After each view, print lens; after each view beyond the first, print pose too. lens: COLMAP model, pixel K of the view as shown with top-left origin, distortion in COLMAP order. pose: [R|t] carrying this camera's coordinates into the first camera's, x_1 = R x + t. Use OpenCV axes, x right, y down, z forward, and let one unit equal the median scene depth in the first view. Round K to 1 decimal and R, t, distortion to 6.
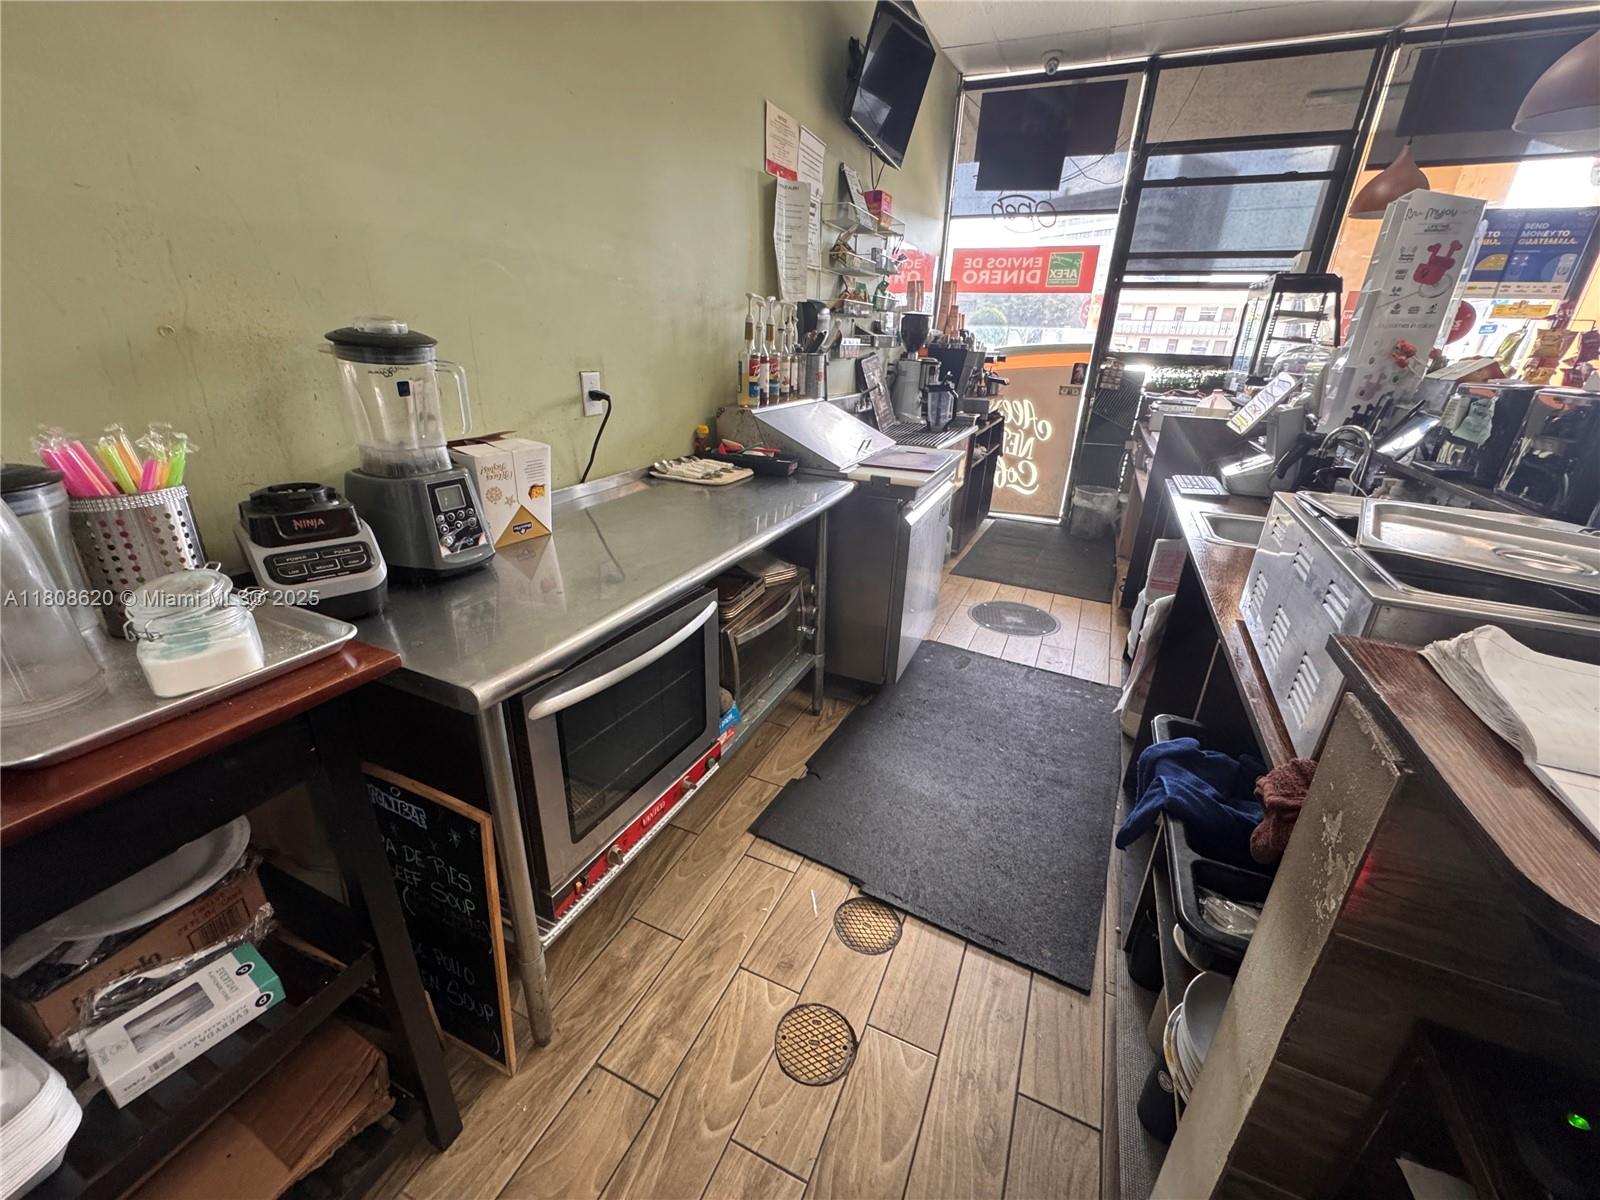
lens RADIAL K [[638.6, 0, 802.0], [0, 638.6, 599.0], [0, 0, 1]] dist [-0.002438, 0.000034]
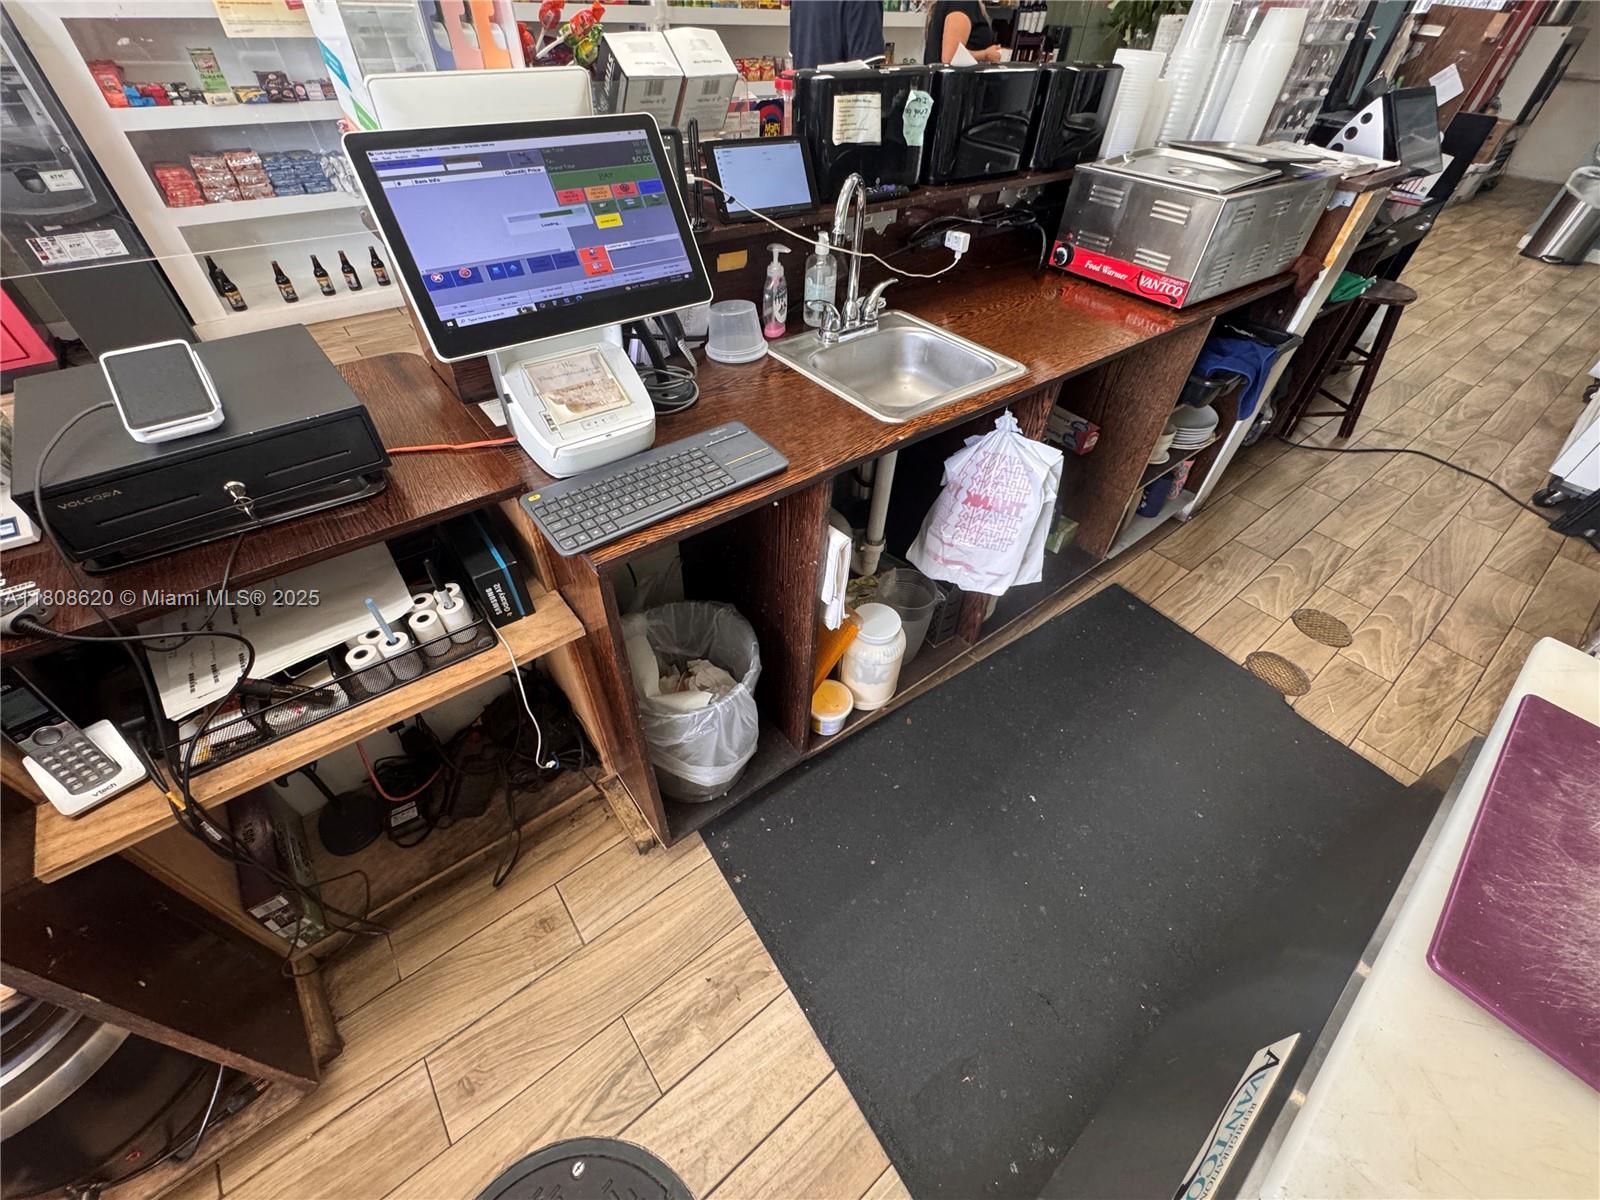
lens RADIAL K [[638.6, 0, 801.6], [0, 638.6, 599.5], [0, 0, 1]] dist [-0.002438, 0.000034]
pose [[-0.887696, -0.364268, 0.281612, 0.316245], [0.108008, 0.429816, 0.896433, -0.368979], [-0.447583, 0.826176, -0.342202, 0.881389]]
